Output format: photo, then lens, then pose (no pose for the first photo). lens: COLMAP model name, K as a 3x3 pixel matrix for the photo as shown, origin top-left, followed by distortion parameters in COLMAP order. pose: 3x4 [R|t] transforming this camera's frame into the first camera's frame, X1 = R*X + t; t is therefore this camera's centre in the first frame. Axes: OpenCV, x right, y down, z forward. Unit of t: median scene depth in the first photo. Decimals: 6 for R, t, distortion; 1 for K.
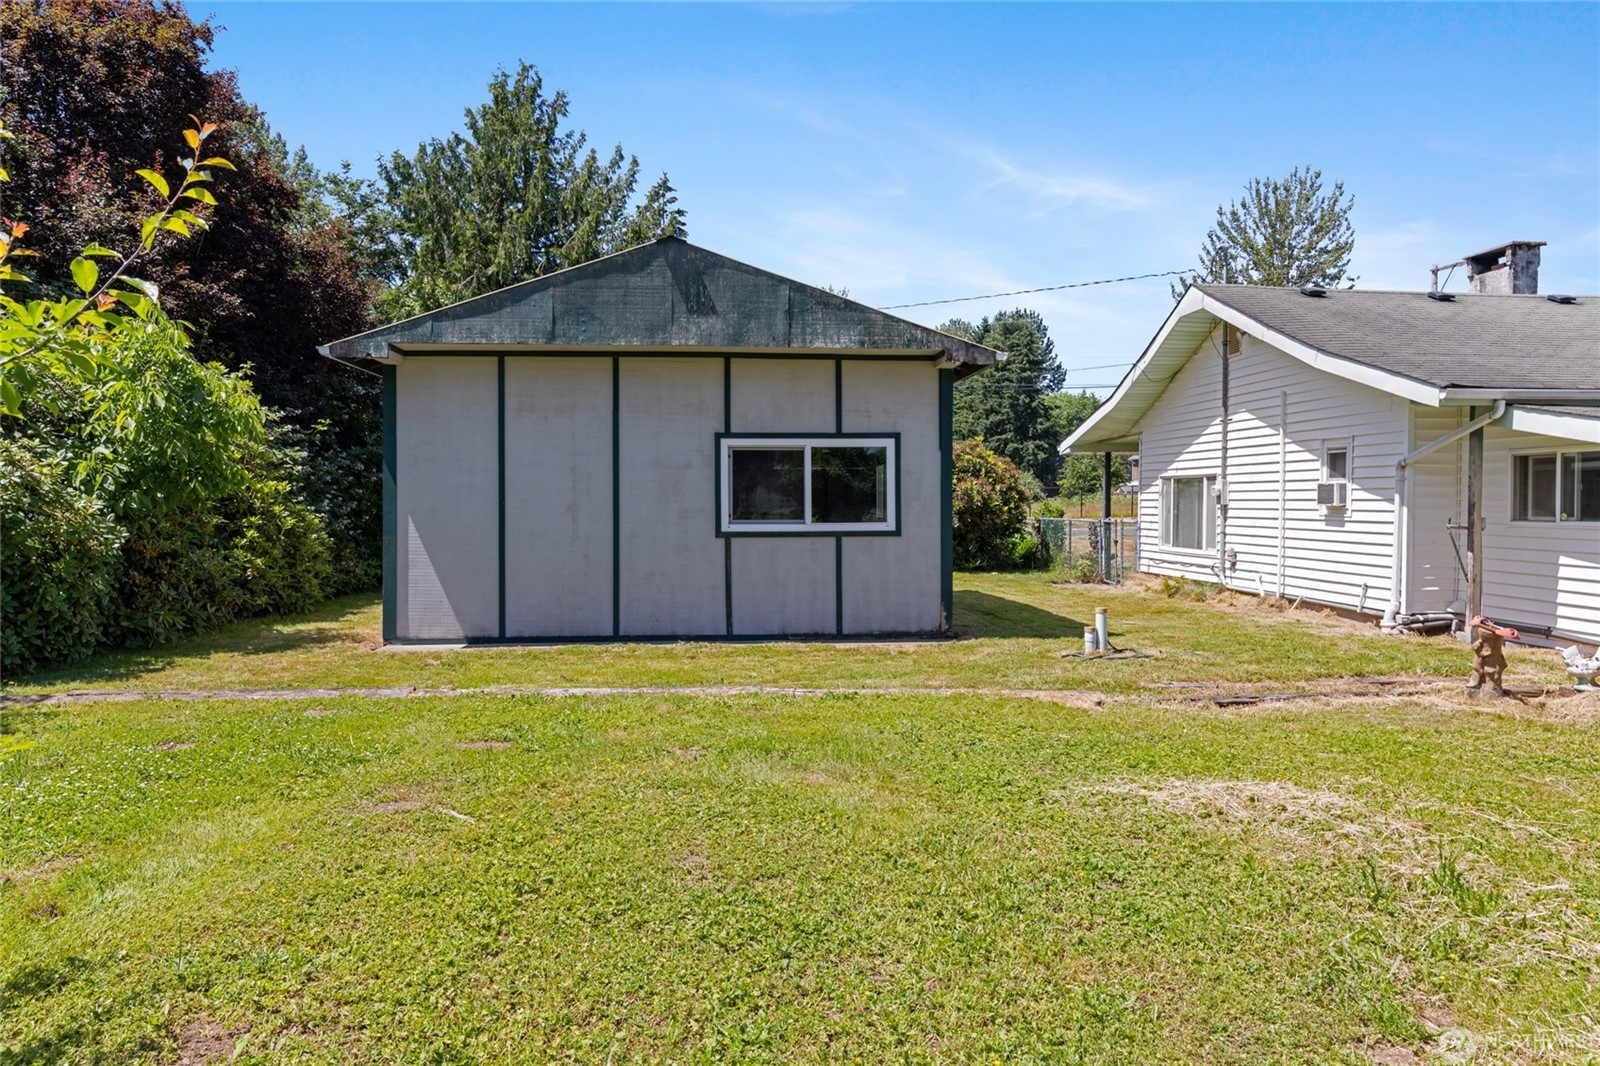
lens RADIAL K [[1130.3, 0, 802.9], [0, 1130.3, 530.6], [0, 0, 1]] dist [0.000265, 0.001127]
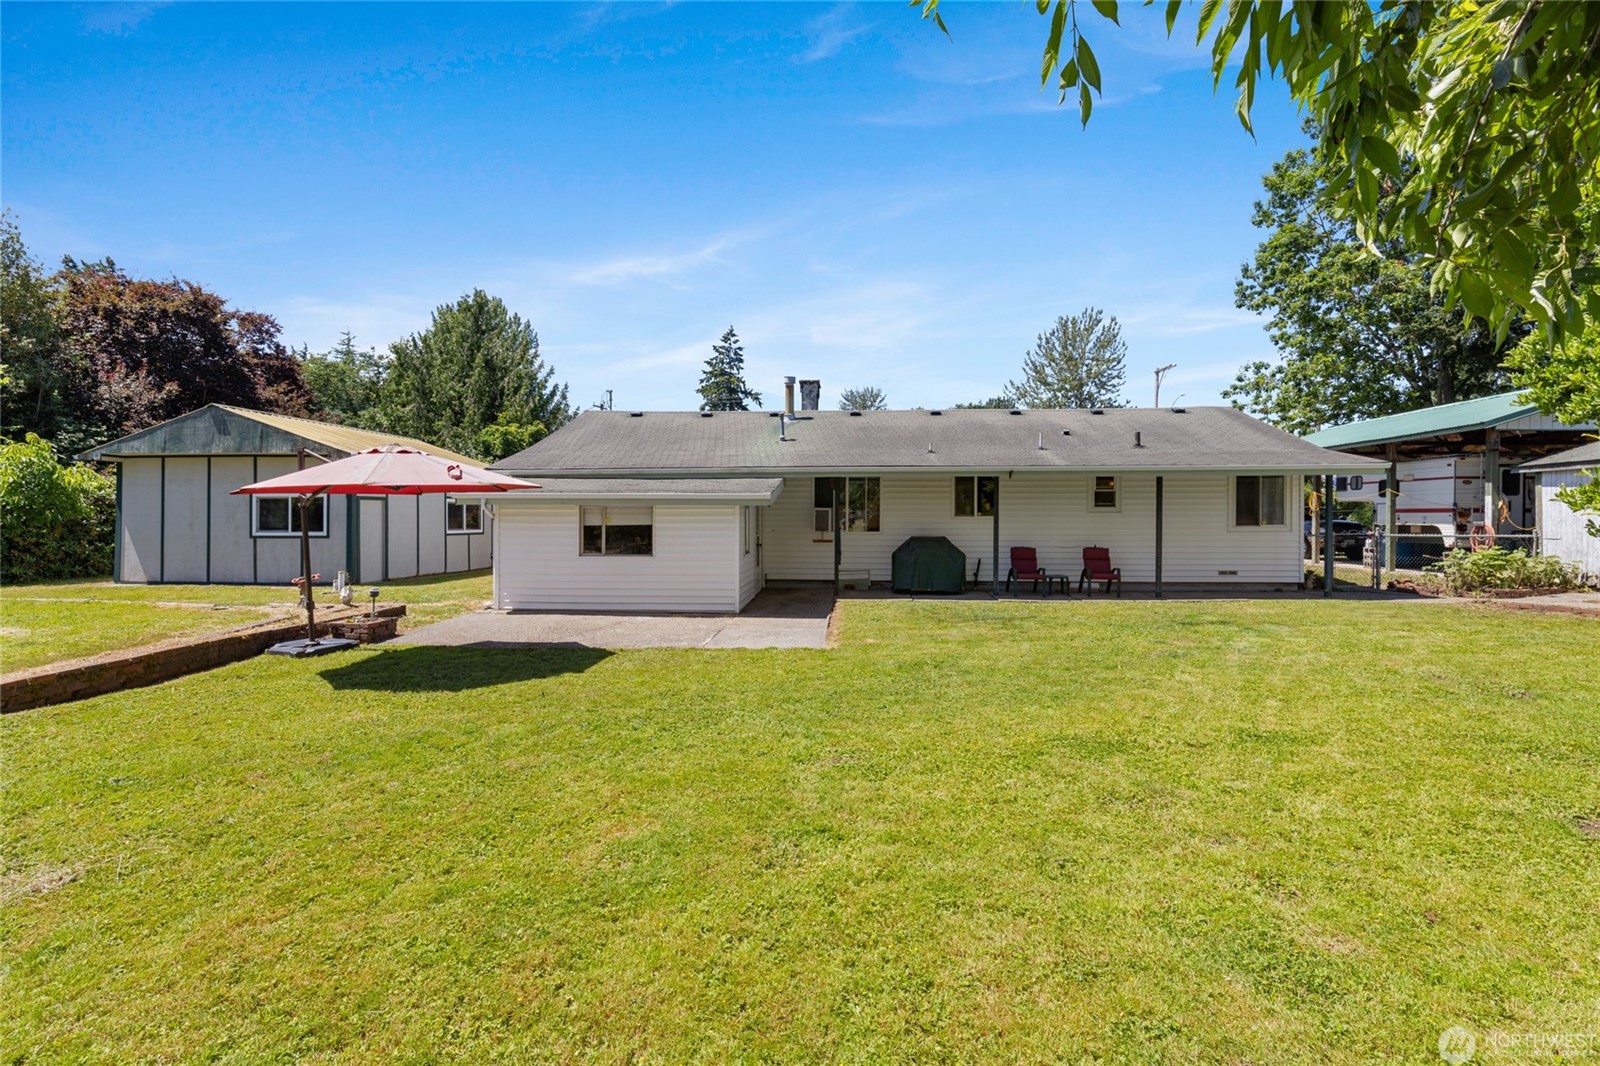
lens RADIAL K [[689.4, 0, 795.3], [0, 689.4, 536.3], [0, 0, 1]] dist [0.001162, -0.000683]
pose [[0.986354, 0.007163, -0.164485, 0.980227], [-0.006574, 0.999970, 0.004123, -0.008473], [0.164510, -0.002986, 0.986371, -0.127183]]
